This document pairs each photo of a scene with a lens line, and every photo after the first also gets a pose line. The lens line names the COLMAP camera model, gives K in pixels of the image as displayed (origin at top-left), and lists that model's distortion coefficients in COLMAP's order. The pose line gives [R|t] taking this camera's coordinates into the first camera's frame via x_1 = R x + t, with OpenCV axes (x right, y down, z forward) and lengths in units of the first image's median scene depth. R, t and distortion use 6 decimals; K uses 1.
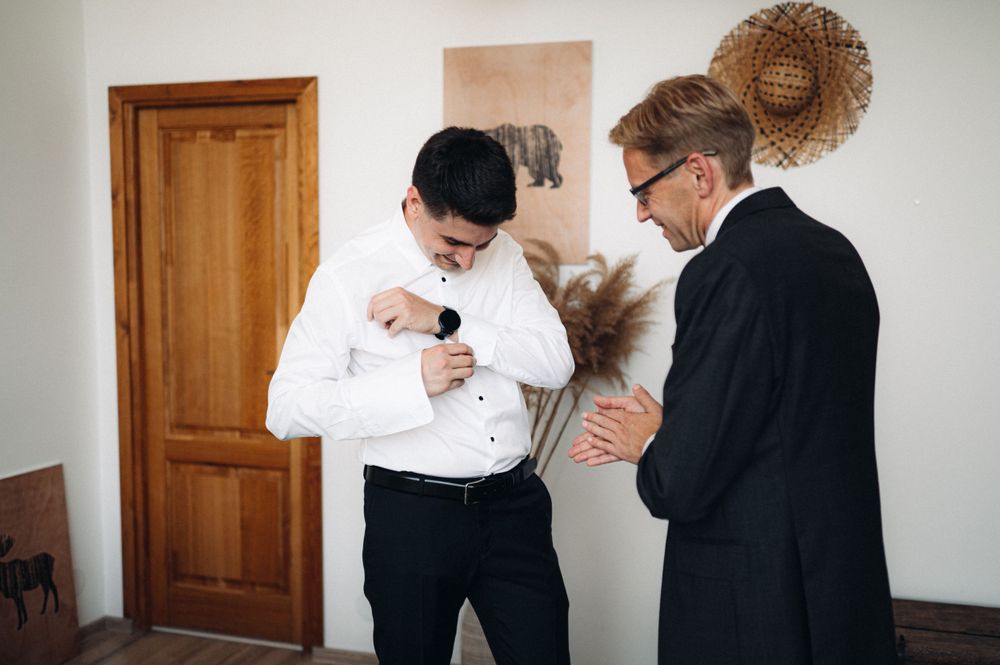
lens RADIAL K [[1019.1, 0, 502.0], [0, 1019.1, 331.3], [0, 0, 1]] dist [0.013536, 0.000000]
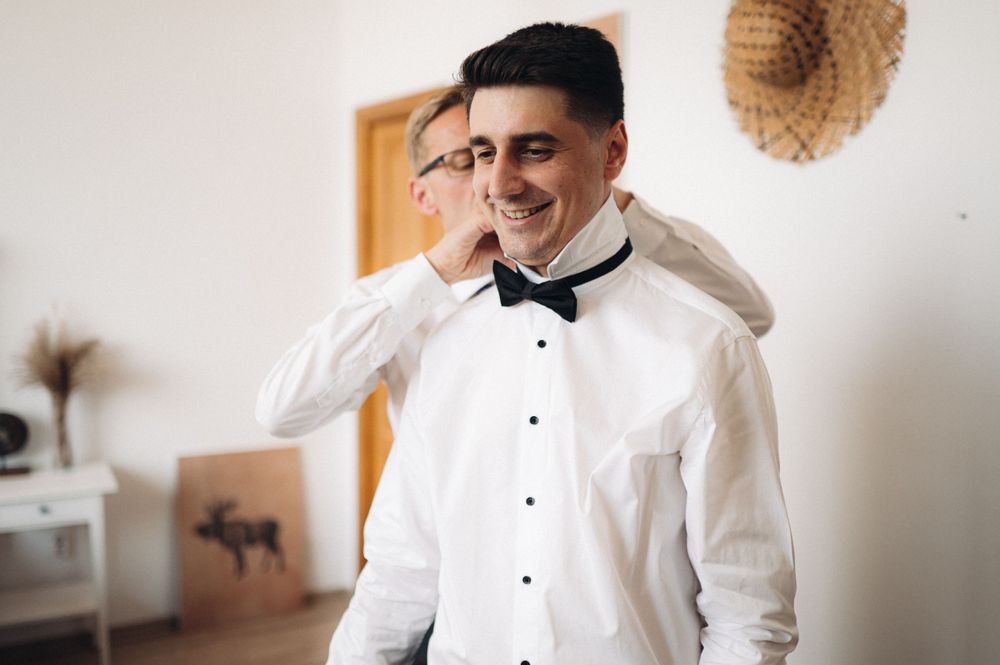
lens RADIAL K [[1019.1, 0, 499.2], [0, 1019.1, 334.1], [0, 0, 1]] dist [0.013536, 0.000000]
pose [[0.737879, 0.069546, -0.671341, 0.607223], [-0.060362, 0.997491, 0.036988, -0.061394], [0.672229, 0.013231, 0.740225, 0.372825]]
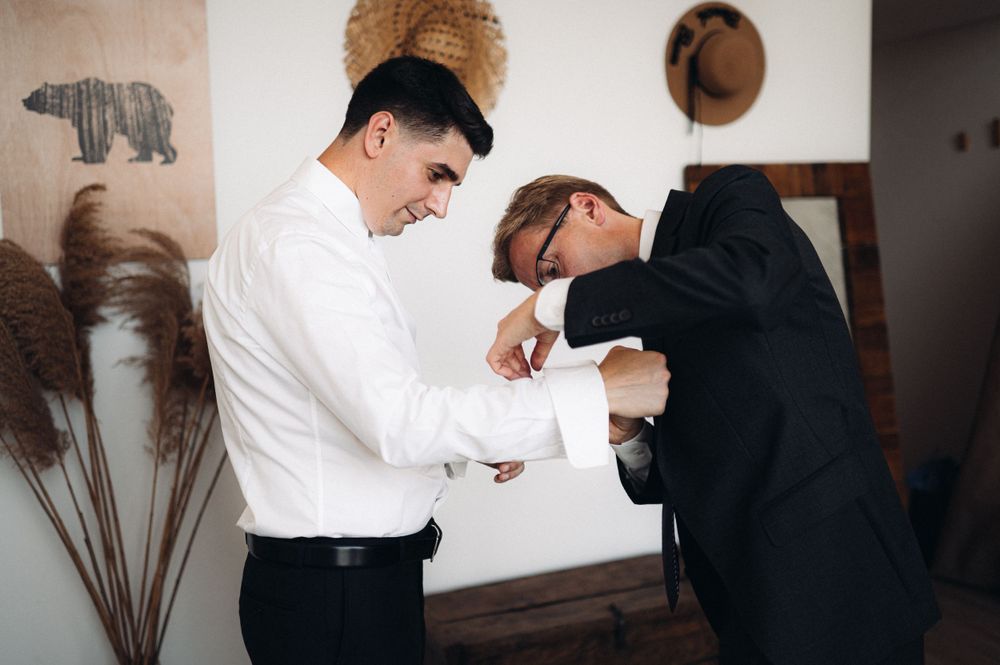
lens RADIAL K [[1019.1, 0, 498.4], [0, 1019.1, 327.6], [0, 0, 1]] dist [0.013536, 0.000000]
pose [[0.773077, -0.091647, 0.627657, -0.281196], [0.084214, 0.995577, 0.041642, -0.028005], [-0.628697, 0.020665, 0.777376, 0.248136]]
